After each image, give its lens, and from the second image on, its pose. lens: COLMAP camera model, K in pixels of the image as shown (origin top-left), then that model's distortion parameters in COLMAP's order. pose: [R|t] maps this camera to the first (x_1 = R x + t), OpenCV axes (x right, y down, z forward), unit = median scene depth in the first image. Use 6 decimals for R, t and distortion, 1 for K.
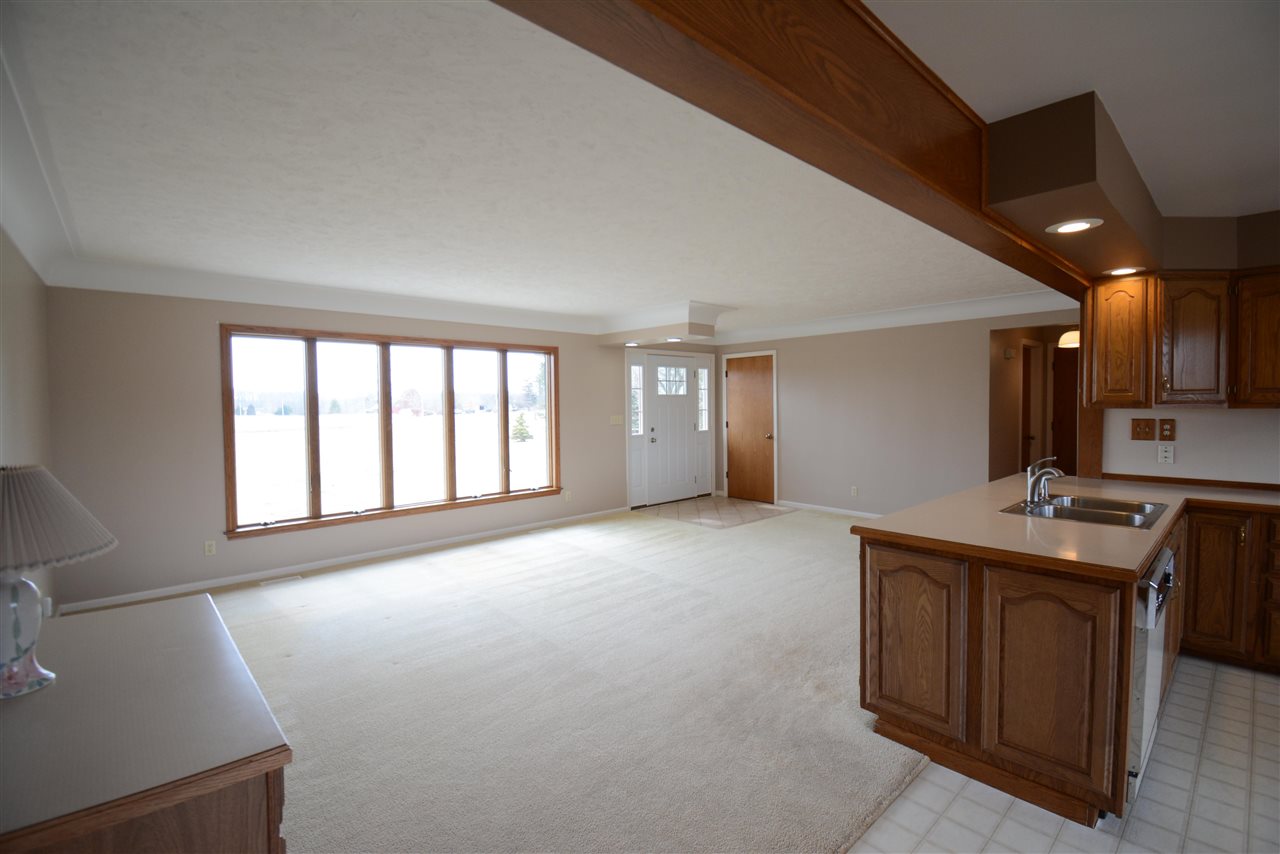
lens RADIAL K [[562.3, 0, 643.0], [0, 562.3, 418.5], [0, 0, 1]] dist [0.024688, -0.027498]
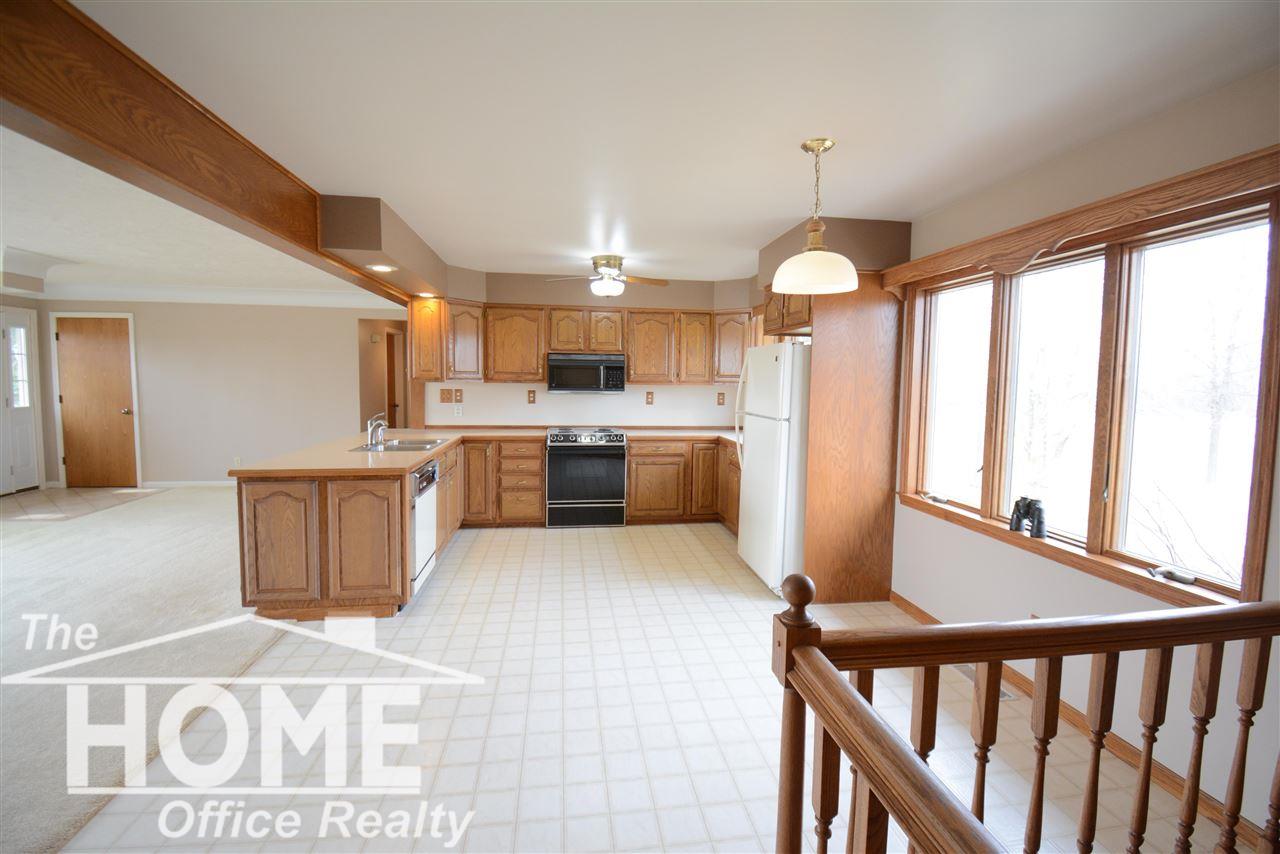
lens RADIAL K [[562.3, 0, 643.0], [0, 562.3, 418.5], [0, 0, 1]] dist [0.024688, -0.027498]
pose [[0.560660, -0.041812, 0.826990, -0.127491], [0.004779, 0.998871, 0.047262, 0.012543], [-0.828033, -0.022546, 0.560227, -0.394766]]
